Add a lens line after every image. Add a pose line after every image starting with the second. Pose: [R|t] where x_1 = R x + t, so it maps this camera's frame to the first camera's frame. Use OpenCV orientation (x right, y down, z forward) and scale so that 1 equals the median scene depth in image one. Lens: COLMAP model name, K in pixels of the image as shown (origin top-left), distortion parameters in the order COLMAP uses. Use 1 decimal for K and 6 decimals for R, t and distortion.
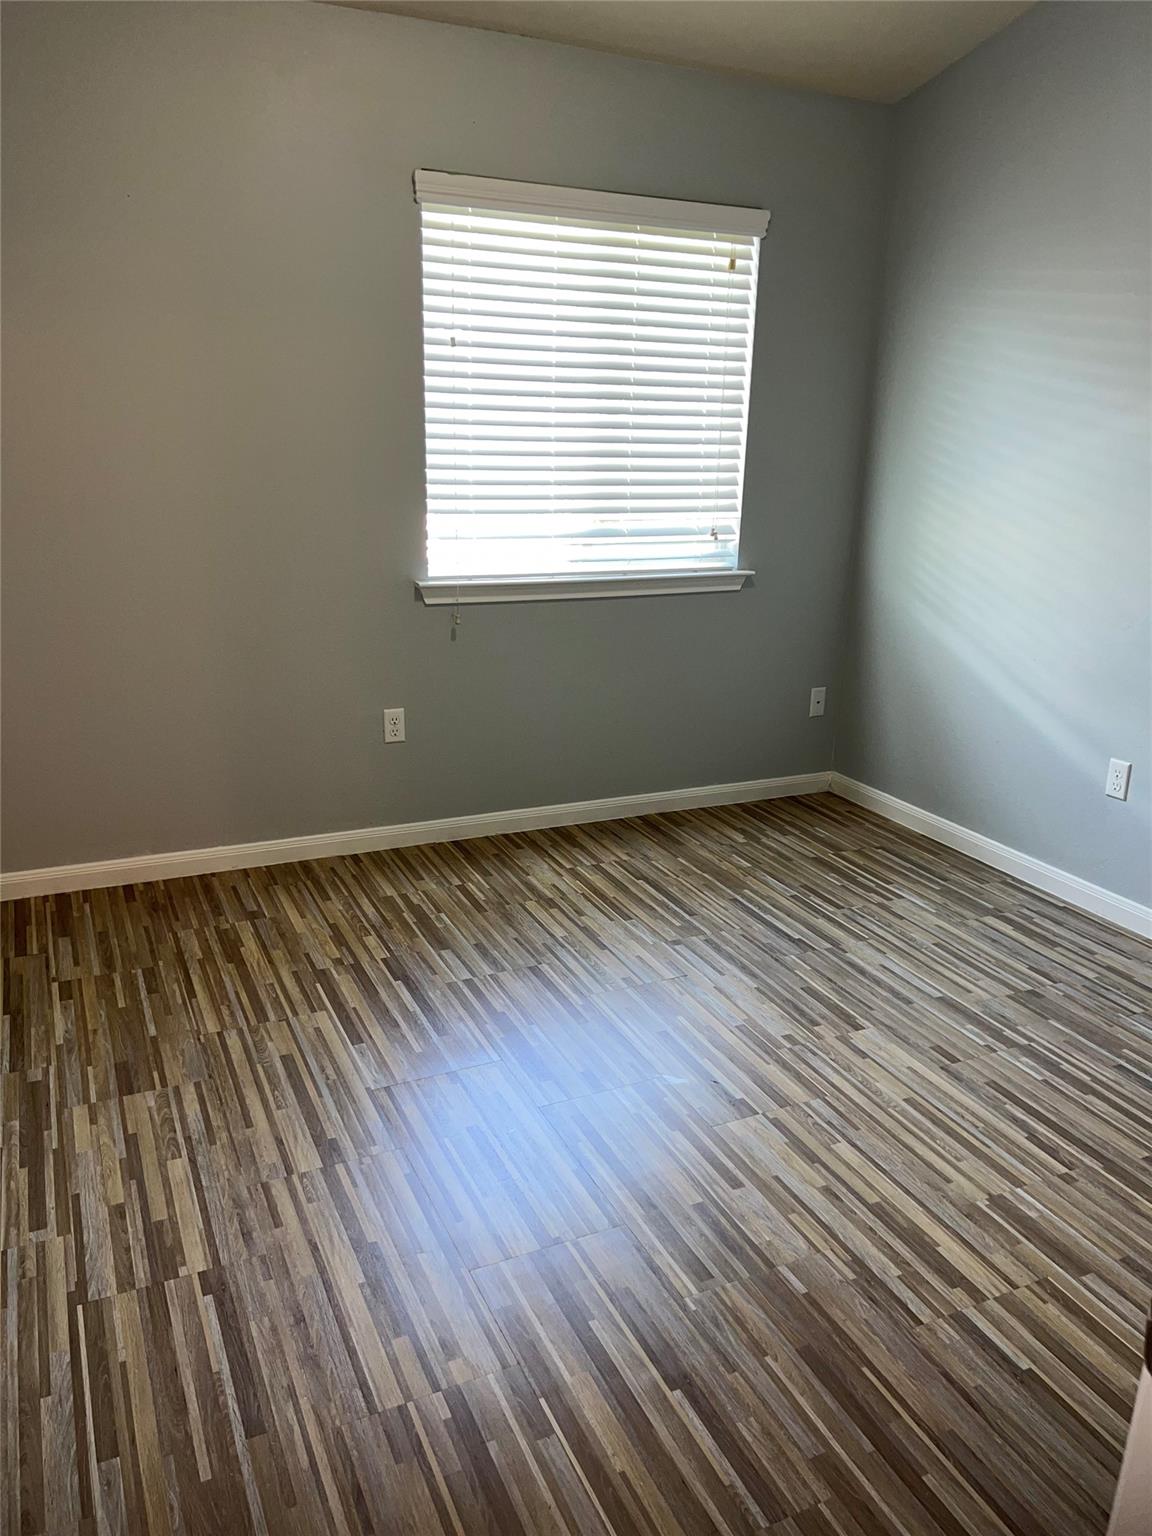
lens RADIAL K [[1153.5, 0, 576.0], [0, 1153.5, 768.0], [0, 0, 1]] dist [0.075526, -0.077233]
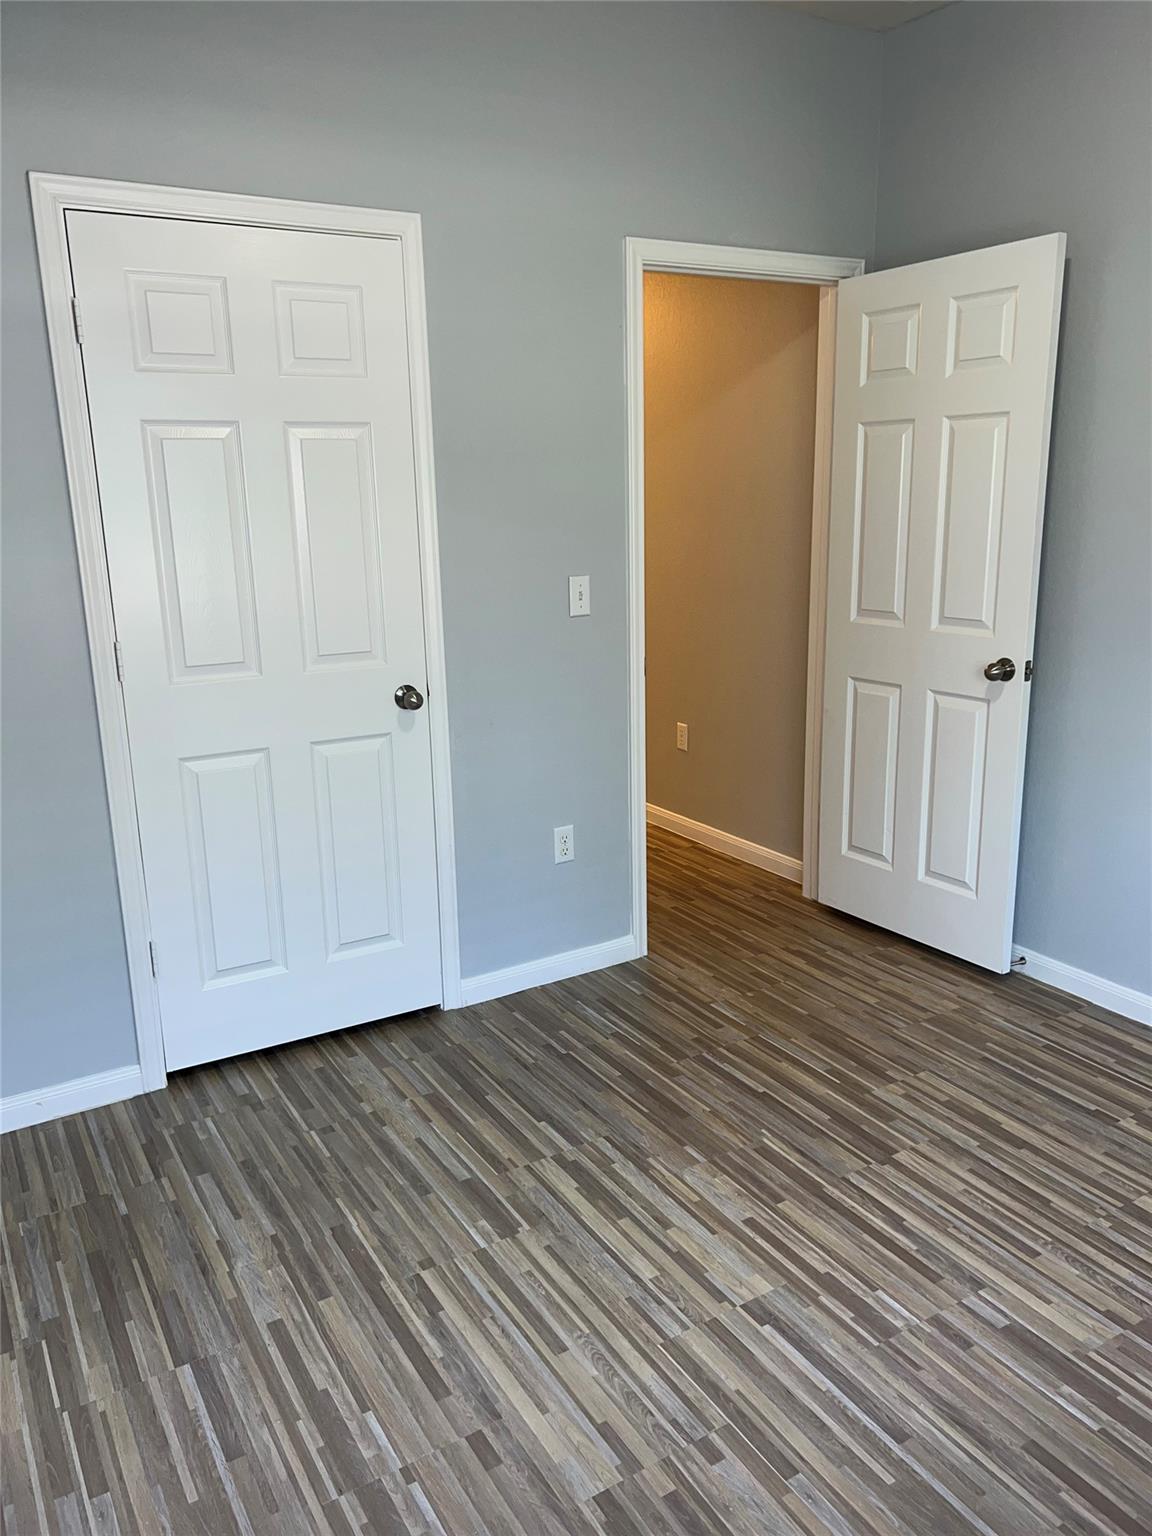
lens RADIAL K [[1153.5, 0, 576.0], [0, 1153.5, 768.0], [0, 0, 1]] dist [0.075526, -0.077233]
pose [[-0.994486, 0.017910, -0.103329, 0.395745], [-0.036595, 0.864103, 0.501983, -0.524471], [0.098277, 0.502996, -0.858683, 1.680789]]
